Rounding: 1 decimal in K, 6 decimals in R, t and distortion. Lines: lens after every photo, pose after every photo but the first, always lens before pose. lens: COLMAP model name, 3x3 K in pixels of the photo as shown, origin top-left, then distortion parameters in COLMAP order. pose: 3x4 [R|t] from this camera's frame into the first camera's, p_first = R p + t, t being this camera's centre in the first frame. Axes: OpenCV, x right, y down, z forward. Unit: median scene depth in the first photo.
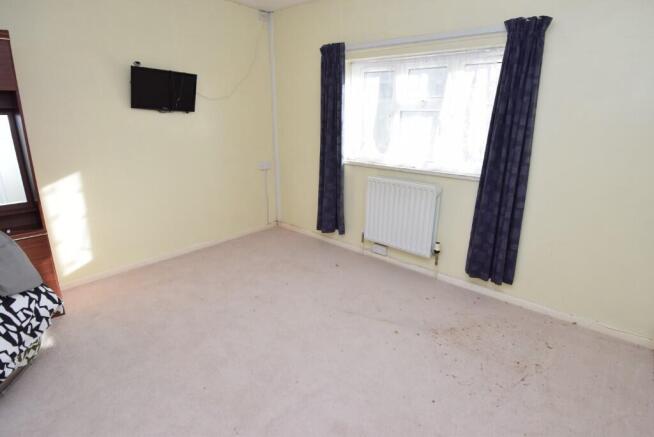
lens RADIAL K [[339.3, 0, 328.1], [0, 339.3, 217.2], [0, 0, 1]] dist [-0.005659, -0.000909]
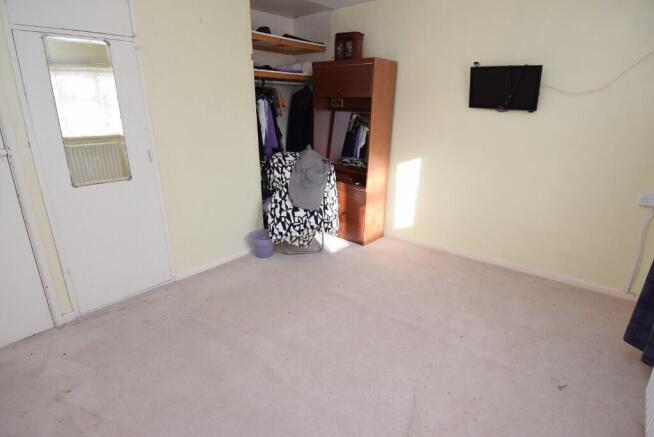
lens RADIAL K [[339.3, 0, 326.3], [0, 339.3, 217.5], [0, 0, 1]] dist [-0.005659, -0.000909]
pose [[0.026287, 0.305840, -0.951720, 0.551208], [-0.293878, 0.912344, 0.285069, -0.188726], [0.955482, 0.272195, 0.113863, 0.577579]]
